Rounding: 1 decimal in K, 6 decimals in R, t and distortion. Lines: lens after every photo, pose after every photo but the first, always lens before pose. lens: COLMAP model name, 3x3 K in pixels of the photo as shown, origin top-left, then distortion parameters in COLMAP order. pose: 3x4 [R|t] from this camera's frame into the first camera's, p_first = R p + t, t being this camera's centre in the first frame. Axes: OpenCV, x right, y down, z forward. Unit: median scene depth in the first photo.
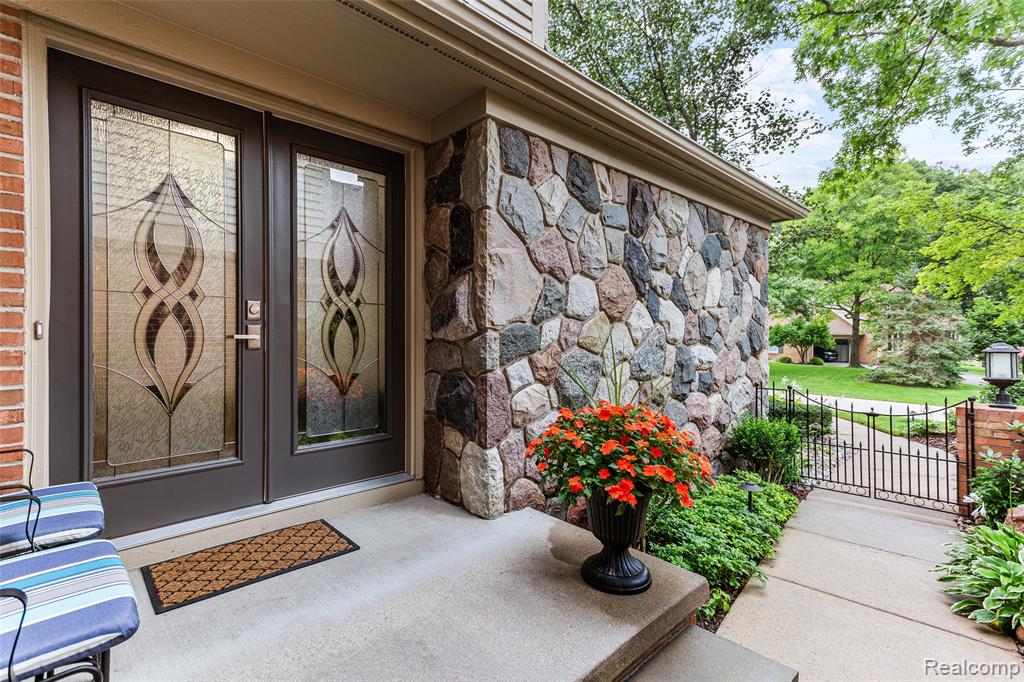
lens RADIAL K [[500.2, 0, 495.4], [0, 500.2, 333.1], [0, 0, 1]] dist [0.022929, 0.006647]
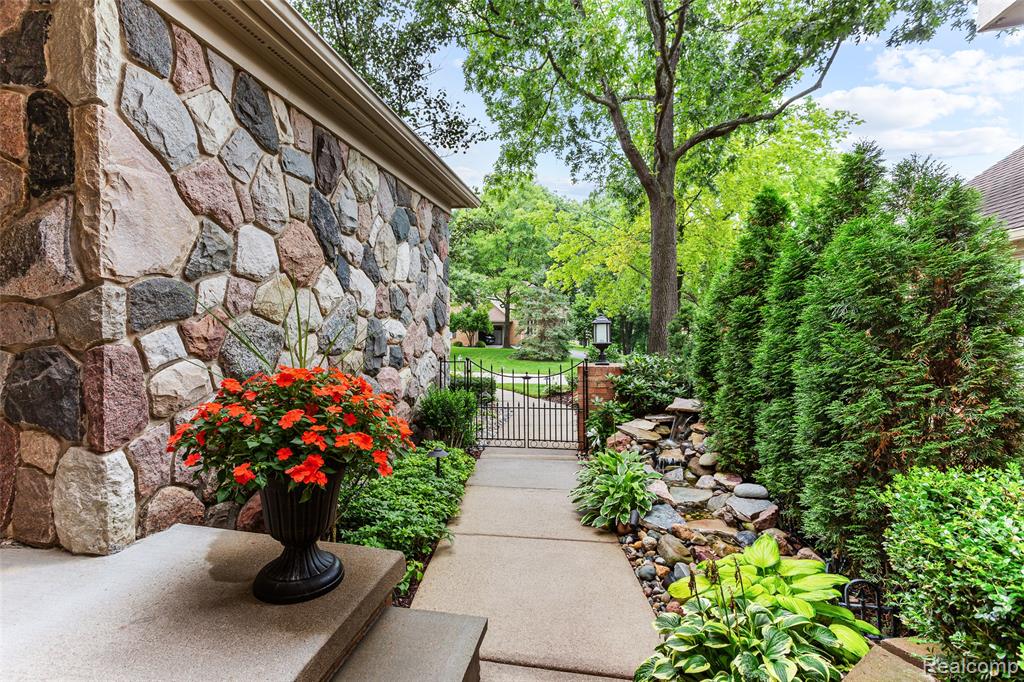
lens RADIAL K [[500.2, 0, 495.4], [0, 500.2, 333.1], [0, 0, 1]] dist [0.022929, 0.006647]
pose [[0.823362, -0.010660, 0.567417, 0.025664], [0.003133, 0.999894, 0.014239, 0.047174], [-0.567509, -0.009946, 0.823307, 0.098474]]
